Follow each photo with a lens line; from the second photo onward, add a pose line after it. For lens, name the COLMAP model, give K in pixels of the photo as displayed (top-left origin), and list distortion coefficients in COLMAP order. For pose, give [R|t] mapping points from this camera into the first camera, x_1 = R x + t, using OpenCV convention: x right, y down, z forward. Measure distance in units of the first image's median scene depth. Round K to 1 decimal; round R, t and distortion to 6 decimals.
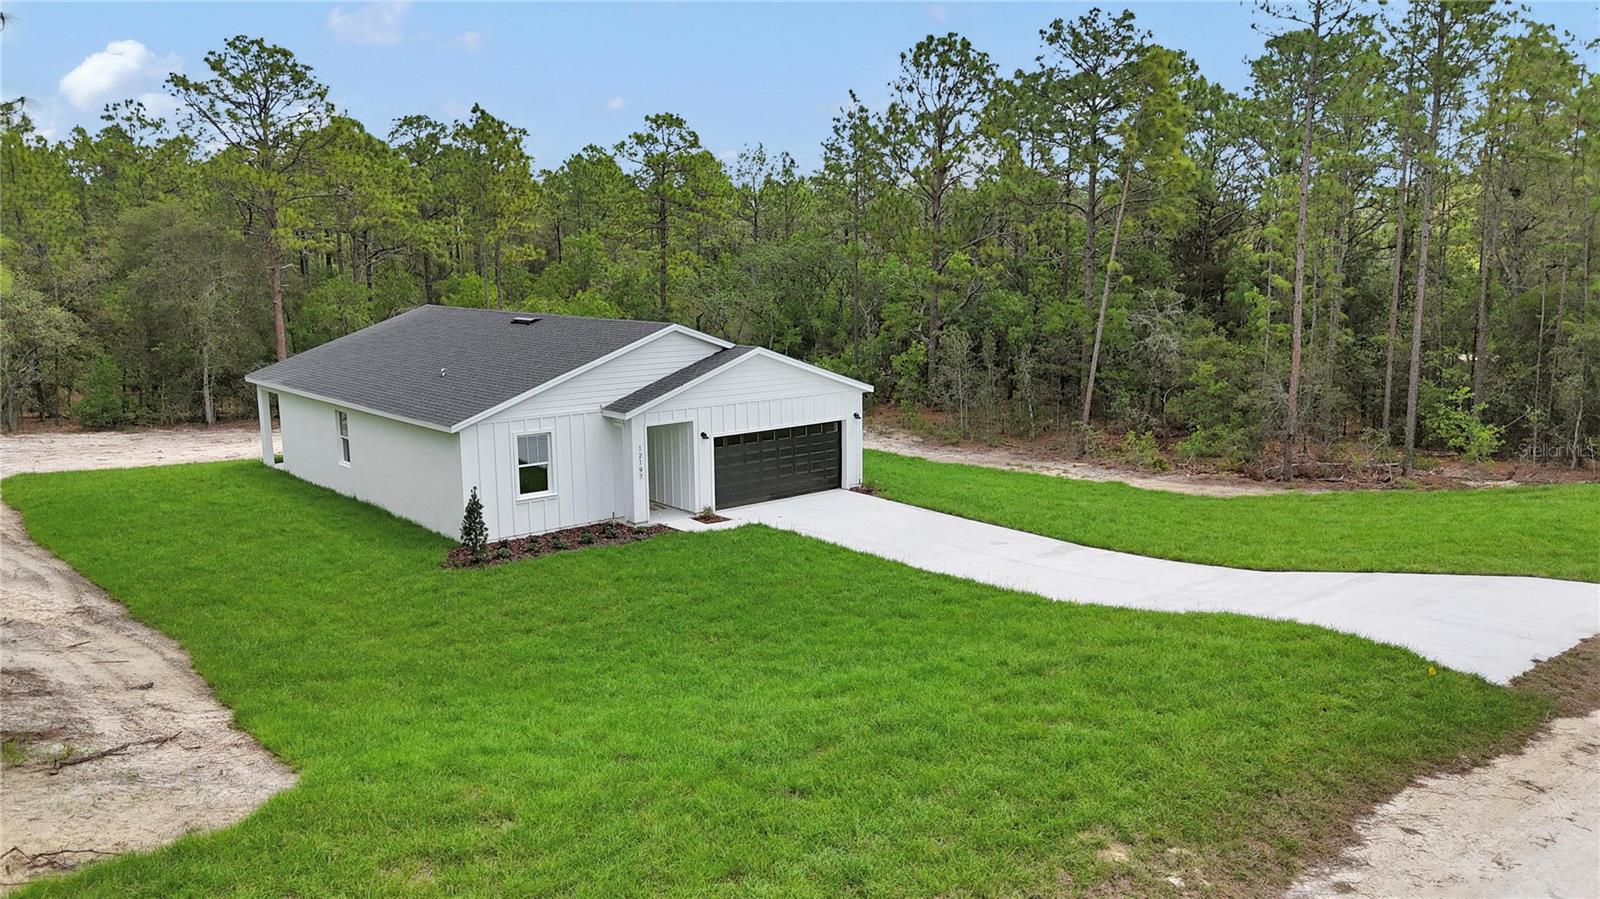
lens RADIAL K [[1186.6, 0, 793.3], [0, 1186.6, 434.8], [0, 0, 1]] dist [0.206932, -0.061177]
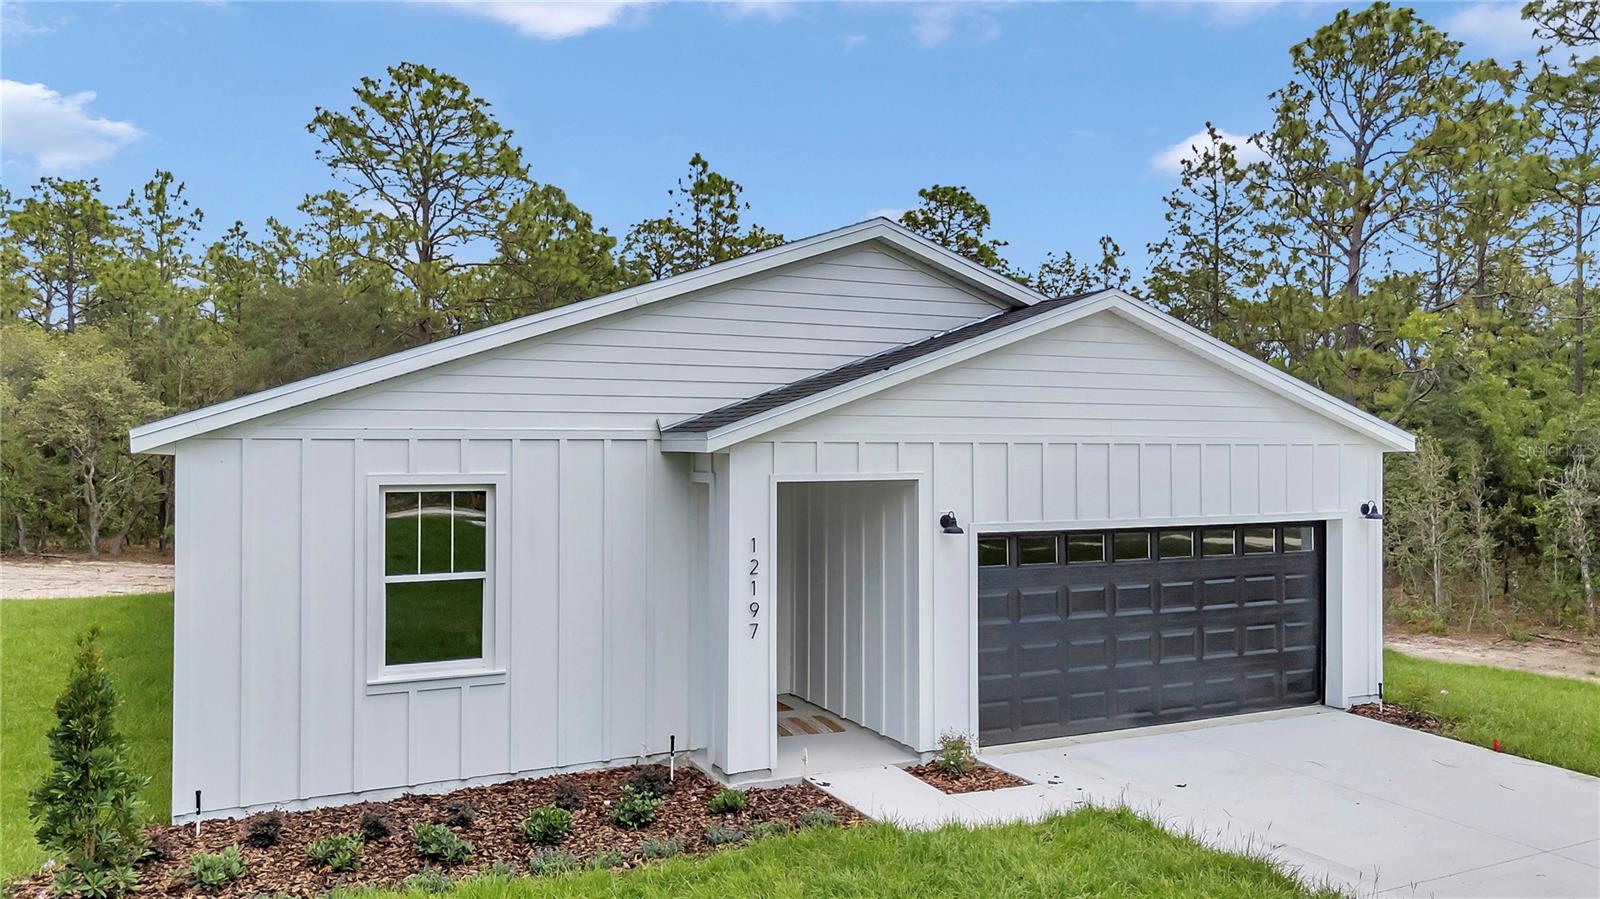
lens RADIAL K [[1205.3, 0, 806.8], [0, 1205.3, 434.1], [0, 0, 1]] dist [0.056718, -0.002926]
pose [[0.973308, 0.010484, -0.229264, -0.034891], [-0.046575, 0.987193, -0.152583, 0.030157], [0.224728, 0.159188, 0.961331, 0.642603]]
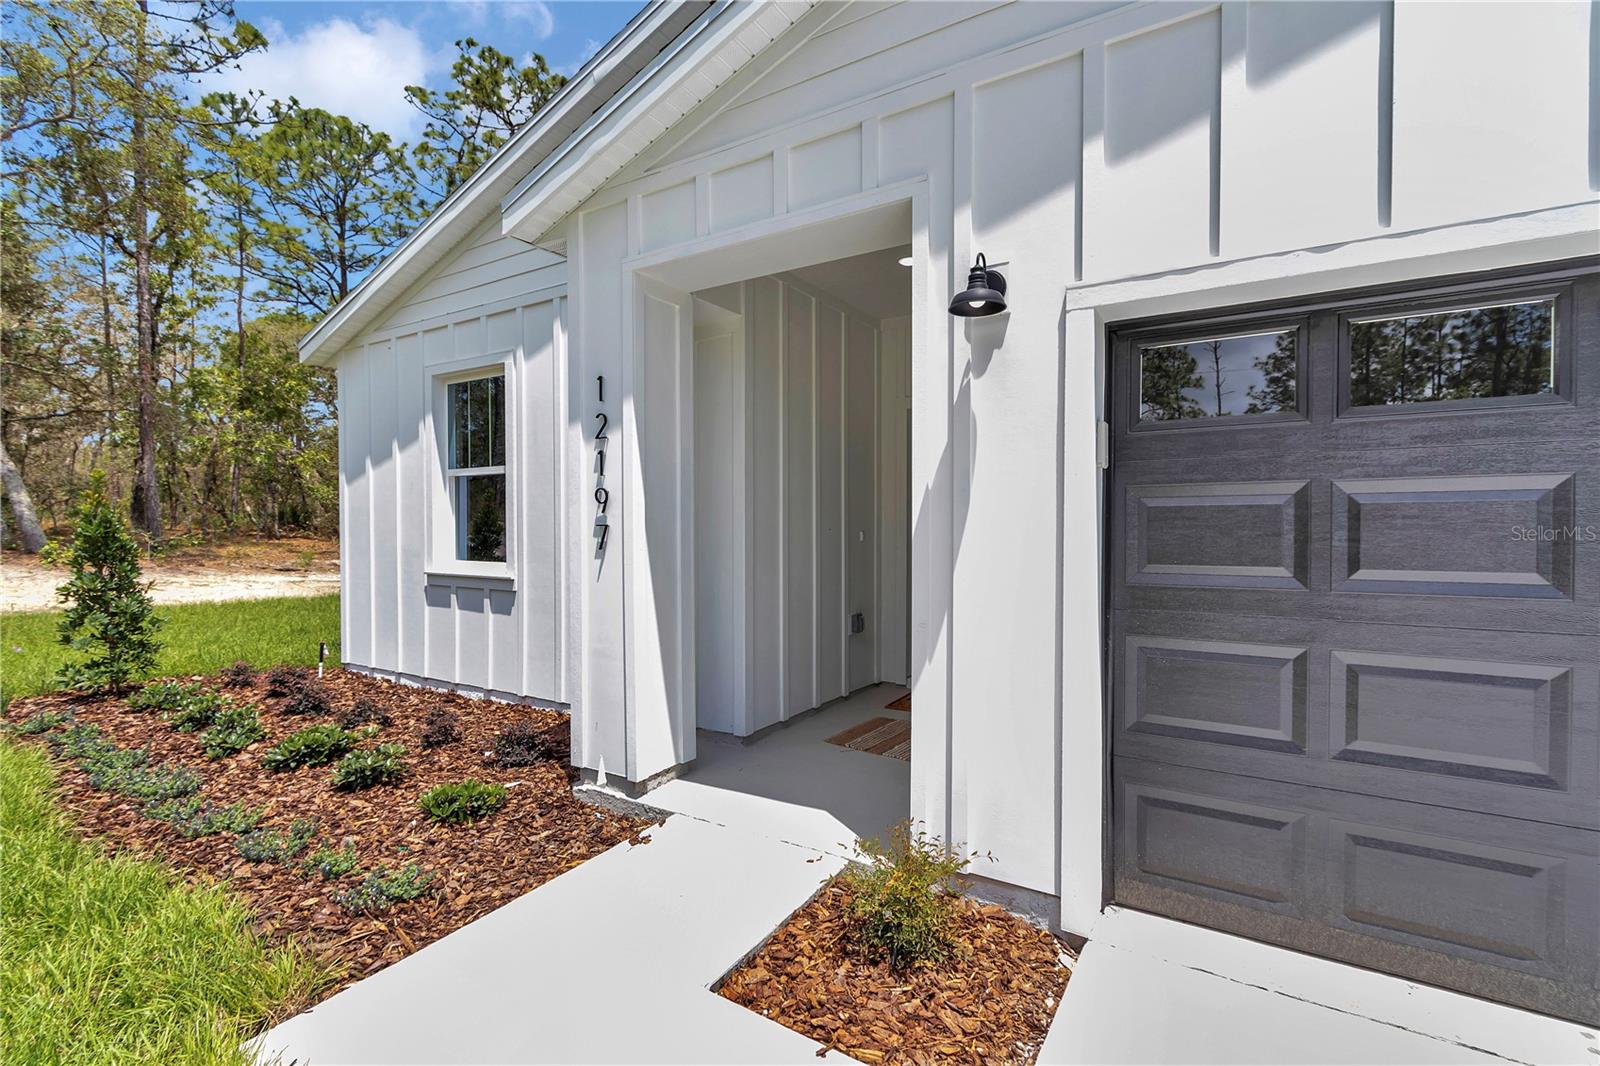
lens RADIAL K [[735.3, 0, 797.8], [0, 735.3, 539.8], [0, 0, 1]] dist [0.009878, -0.001710]
pose [[0.310753, 0.029444, -0.950034, -0.004008], [-0.143604, 0.989501, -0.016305, 0.031544], [0.939580, 0.141495, 0.311719, 0.951878]]
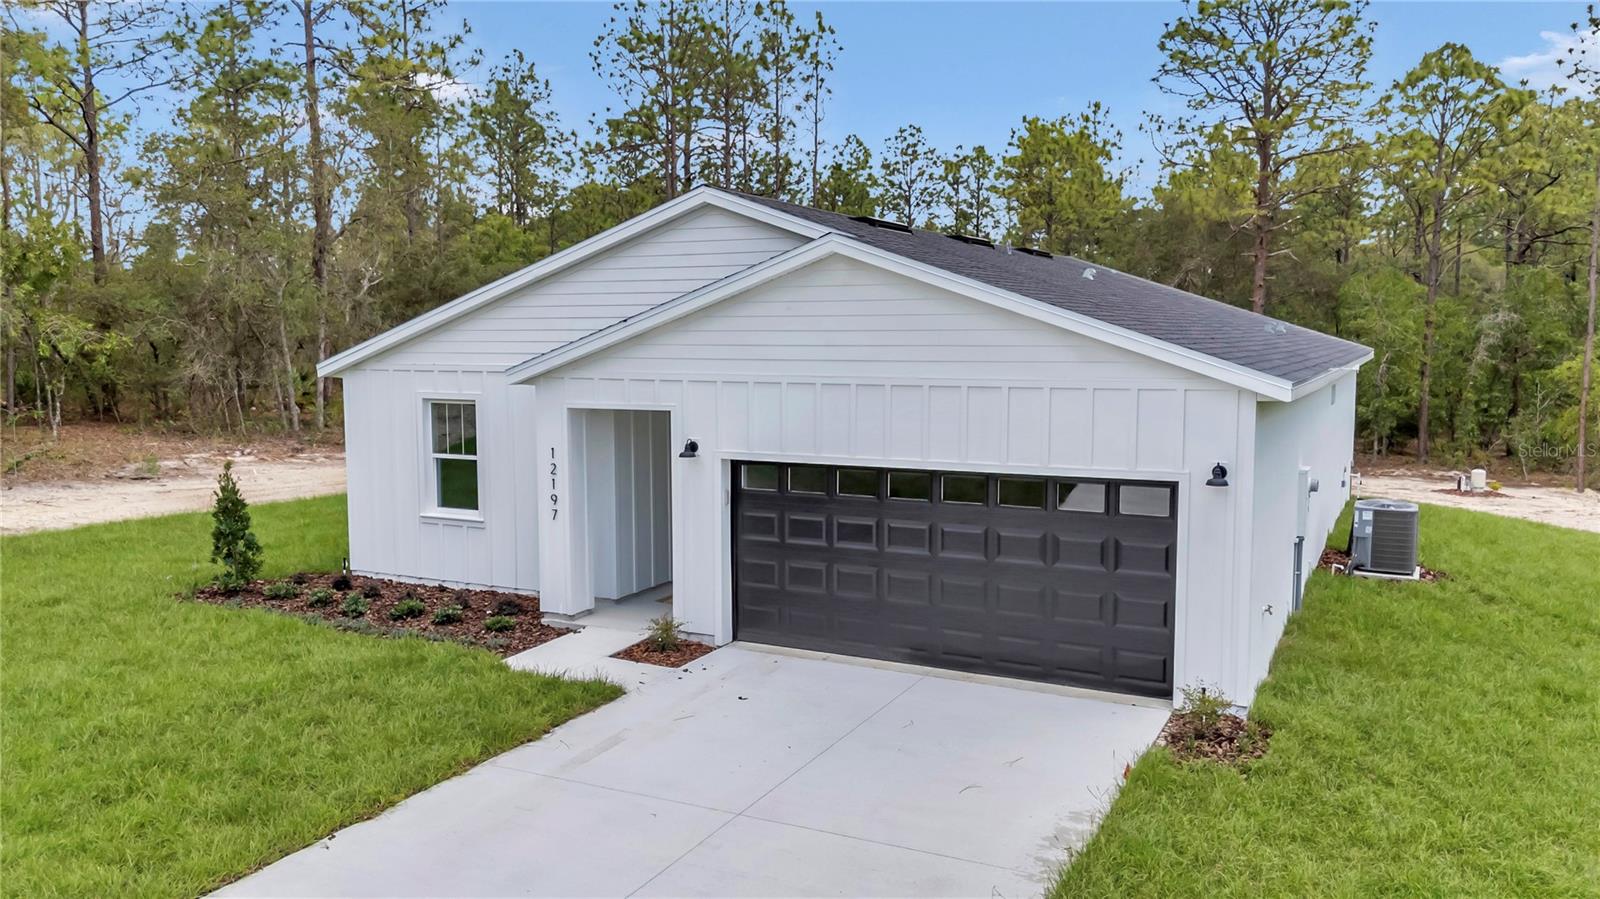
lens RADIAL K [[1194.3, 0, 795.9], [0, 1194.3, 443.6], [0, 0, 1]] dist [0.067946, -0.063050]
pose [[0.390544, 0.096267, -0.915537, 0.317027], [-0.138065, 0.989394, 0.045139, -0.024870], [0.910172, 0.108775, 0.399693, 0.859926]]
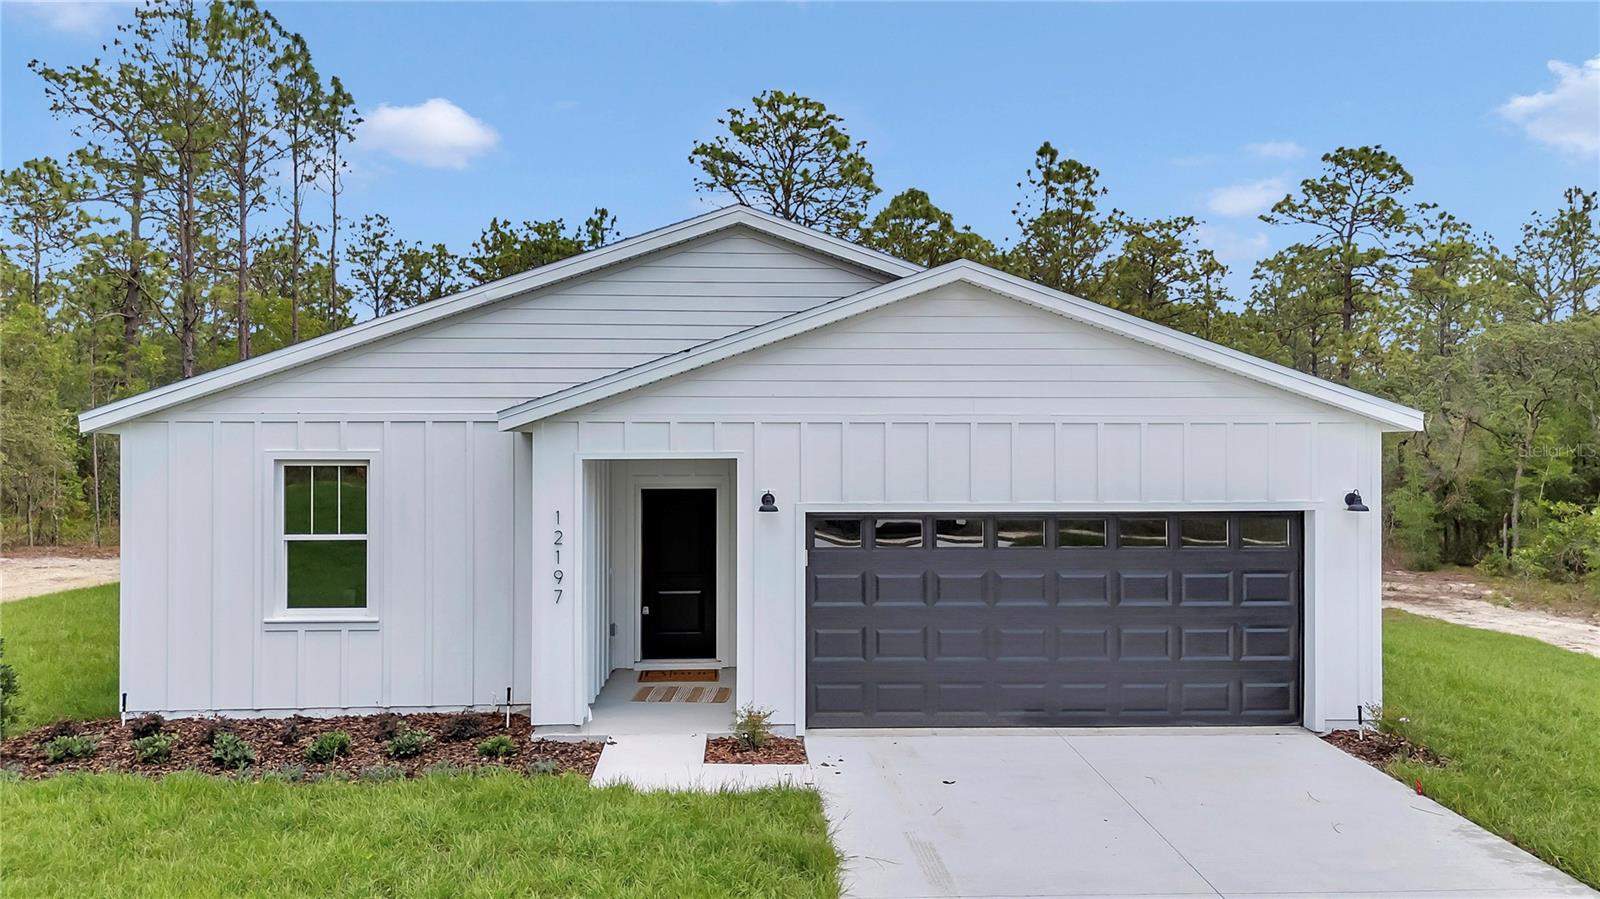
lens RADIAL K [[1194.3, 0, 795.9], [0, 1194.3, 443.6], [0, 0, 1]] dist [0.067946, -0.063050]
pose [[0.794694, 0.010707, -0.606916, 0.143719], [-0.099200, 0.988693, -0.112450, 0.021958], [0.598850, 0.149570, 0.786770, 0.719483]]
